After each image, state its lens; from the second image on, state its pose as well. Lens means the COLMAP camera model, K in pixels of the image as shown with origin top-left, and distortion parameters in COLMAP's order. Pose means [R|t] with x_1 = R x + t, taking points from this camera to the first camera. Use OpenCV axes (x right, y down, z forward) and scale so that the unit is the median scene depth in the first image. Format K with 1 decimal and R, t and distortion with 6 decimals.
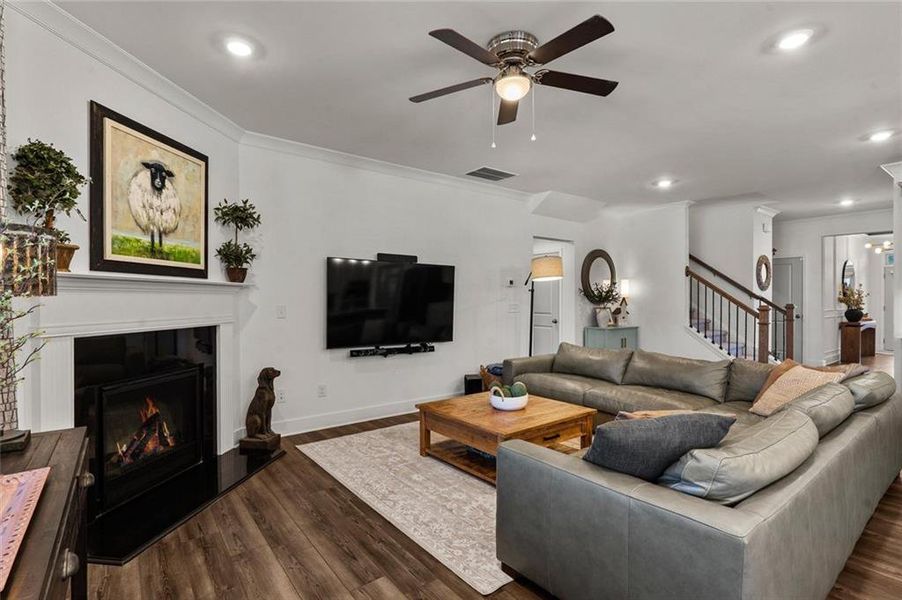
lens RADIAL K [[434.9, 0, 450.8], [0, 434.9, 301.0], [0, 0, 1]] dist [-0.003457, 0.000999]
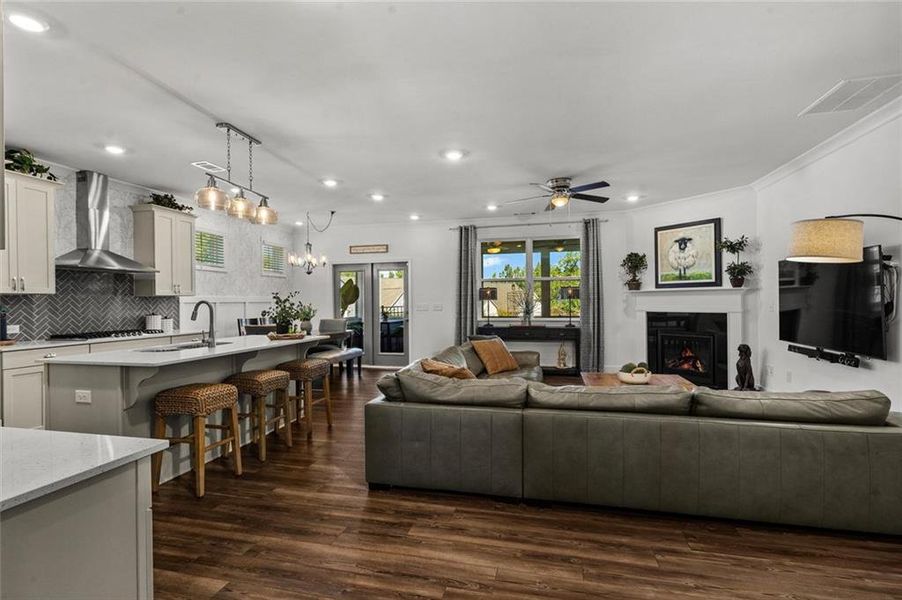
lens RADIAL K [[425.9, 0, 449.8], [0, 425.9, 295.2], [0, 0, 1]] dist [-0.003666, 0.002504]
pose [[-0.775781, 0.000835, -0.631001, 1.620147], [0.011127, 0.999862, -0.012357, -0.007080], [0.630904, -0.016607, -0.775683, 1.918904]]
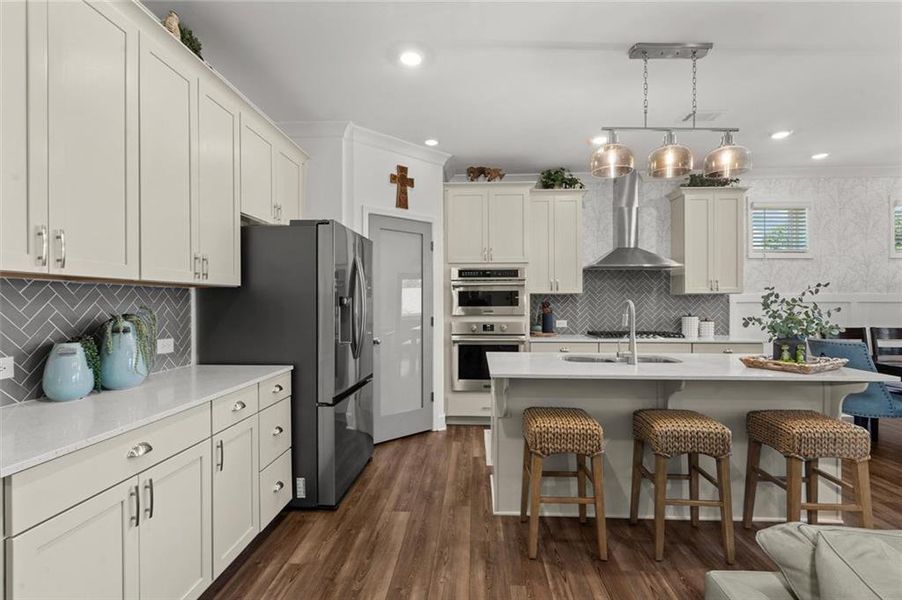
lens RADIAL K [[434.9, 0, 448.5], [0, 434.9, 304.3], [0, 0, 1]] dist [-0.003457, 0.000999]
pose [[-0.768074, 0.000745, 0.640360, 1.100426], [0.003474, 0.999989, 0.003003, -0.010718], [-0.640351, 0.004531, -0.768069, 1.495331]]
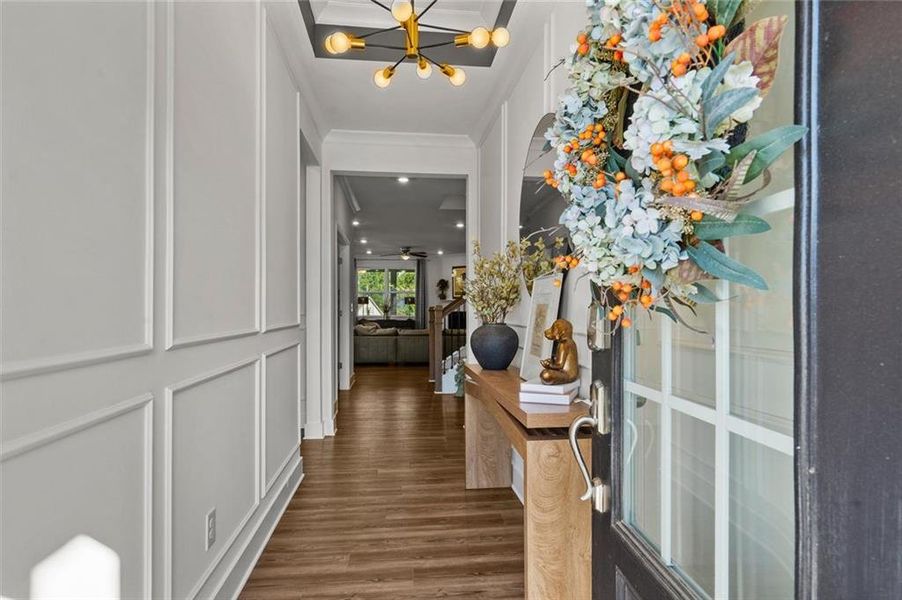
lens RADIAL K [[434.9, 0, 448.0], [0, 434.9, 305.9], [0, 0, 1]] dist [-0.003457, 0.000999]
pose [[-0.493641, -0.001158, -0.869665, 3.218193], [0.001282, 0.999997, -0.002060, 0.021789], [0.869665, -0.002132, -0.493638, 3.001614]]
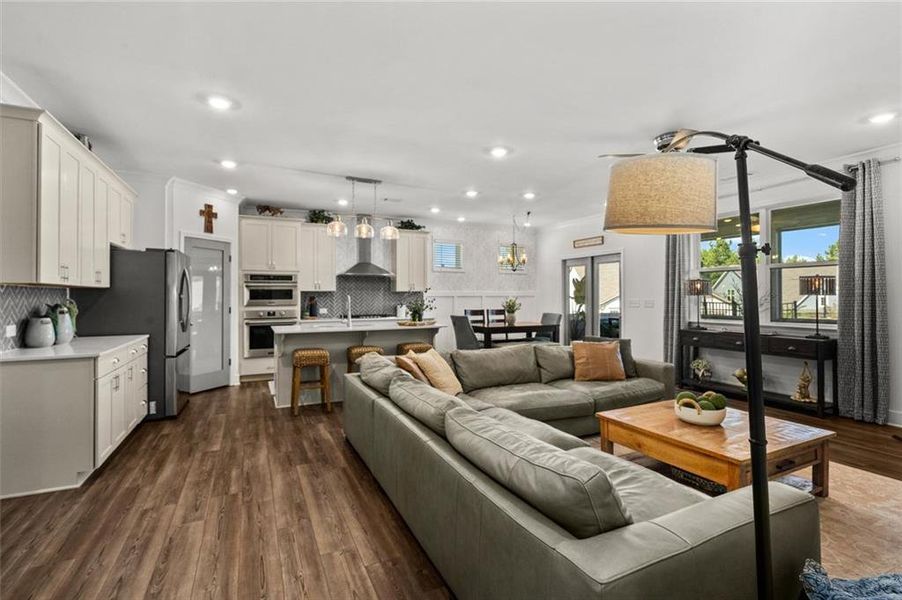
lens RADIAL K [[425.9, 0, 452.1], [0, 425.9, 292.1], [0, 0, 1]] dist [-0.003666, 0.002504]
pose [[-0.981423, 0.007876, 0.191696, 0.612196], [0.006046, 0.999930, -0.010132, -0.009754], [-0.191763, -0.008785, -0.981402, 2.244184]]
